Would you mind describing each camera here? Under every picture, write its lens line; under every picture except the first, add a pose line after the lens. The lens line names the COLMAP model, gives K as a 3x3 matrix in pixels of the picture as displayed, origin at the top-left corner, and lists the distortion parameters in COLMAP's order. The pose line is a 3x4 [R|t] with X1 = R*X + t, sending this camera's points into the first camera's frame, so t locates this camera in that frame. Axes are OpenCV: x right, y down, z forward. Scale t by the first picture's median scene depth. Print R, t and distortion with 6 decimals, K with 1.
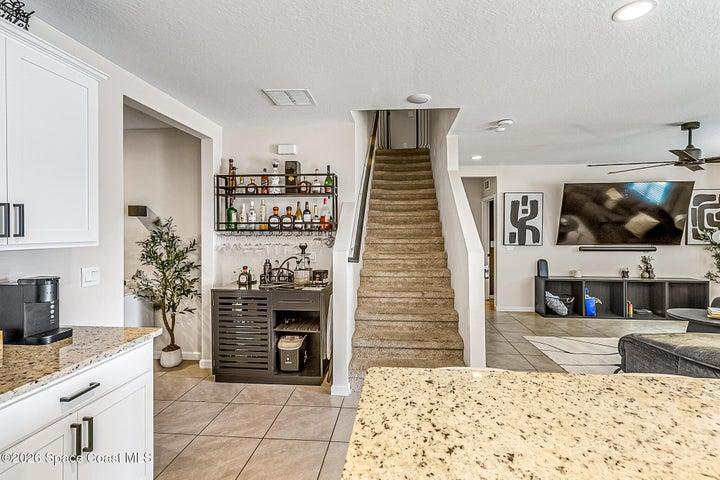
lens RADIAL K [[369.7, 0, 360.0], [0, 369.7, 240.0], [0, 0, 1]] dist [-0.000372, -0.000178]
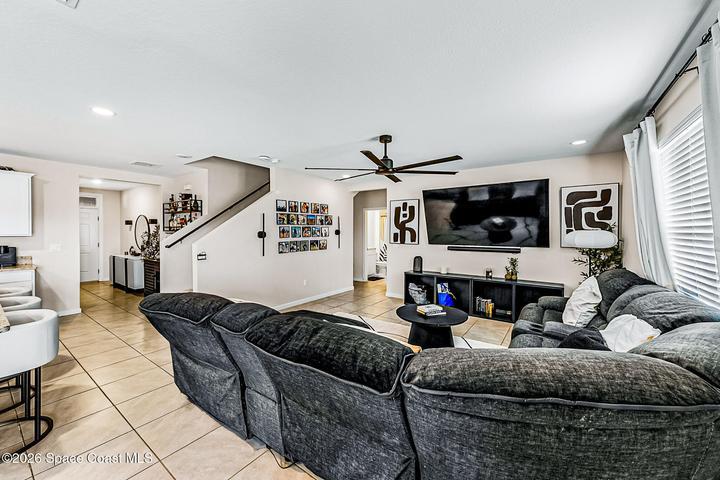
lens RADIAL K [[286.0, 0, 359.8], [0, 286.0, 233.4], [0, 0, 1]] dist [-0.001765, -0.000331]
pose [[0.863211, 0.005544, -0.504812, 0.793568], [-0.014789, 0.999788, -0.014310, -0.003705], [0.504626, 0.019819, 0.863111, 0.125346]]
